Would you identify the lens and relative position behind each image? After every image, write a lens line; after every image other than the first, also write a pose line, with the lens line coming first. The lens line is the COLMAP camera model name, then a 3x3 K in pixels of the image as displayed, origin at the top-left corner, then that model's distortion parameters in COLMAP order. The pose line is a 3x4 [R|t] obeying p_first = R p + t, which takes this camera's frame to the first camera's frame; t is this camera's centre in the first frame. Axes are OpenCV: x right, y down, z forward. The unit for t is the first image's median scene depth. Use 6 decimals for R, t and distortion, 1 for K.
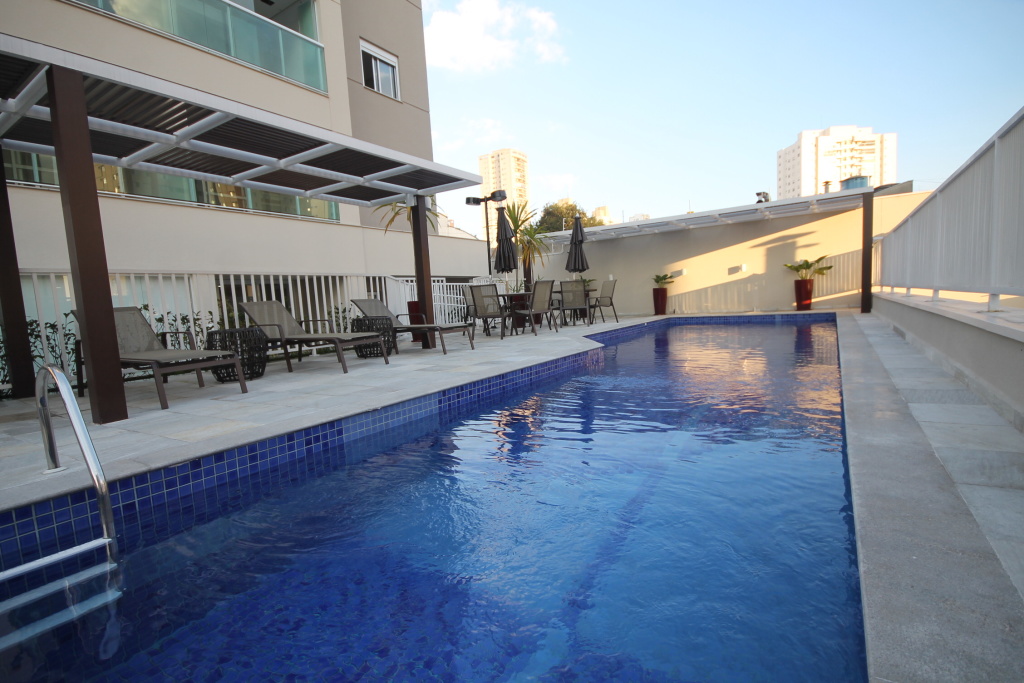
lens RADIAL K [[489.9, 0, 515.1], [0, 489.9, 348.0], [0, 0, 1]] dist [0.005976, 0.000464]
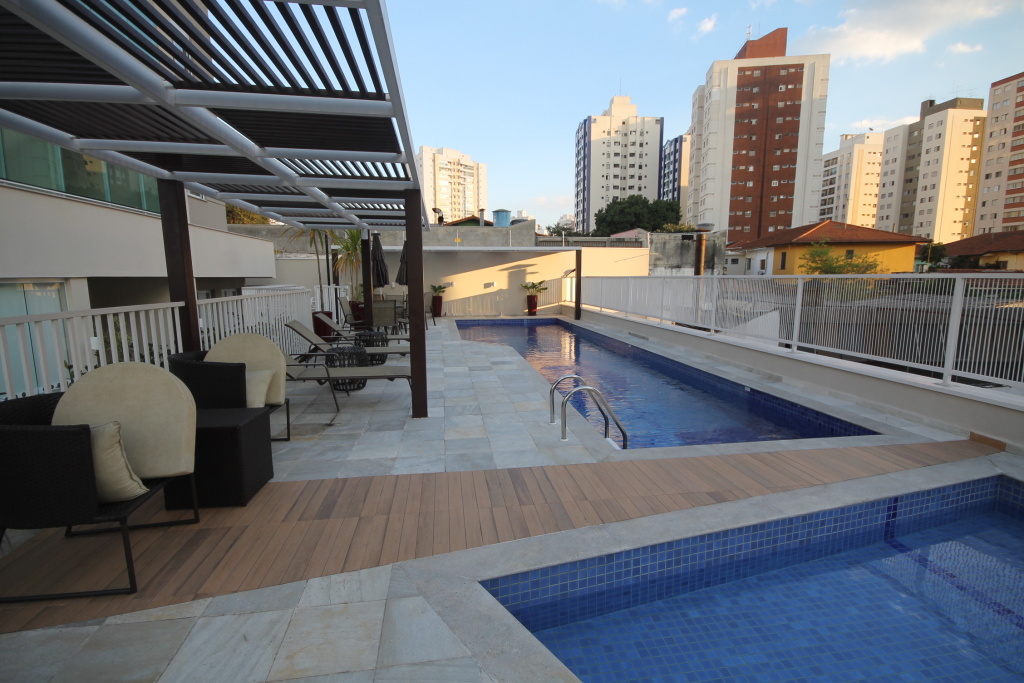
lens RADIAL K [[489.9, 0, 511.7], [0, 489.9, 344.0], [0, 0, 1]] dist [0.005976, 0.000464]
pose [[0.756716, -0.035161, 0.652798, -0.424824], [0.024797, 0.999378, 0.025083, -0.026064], [-0.653273, -0.002793, 0.757117, -0.099945]]
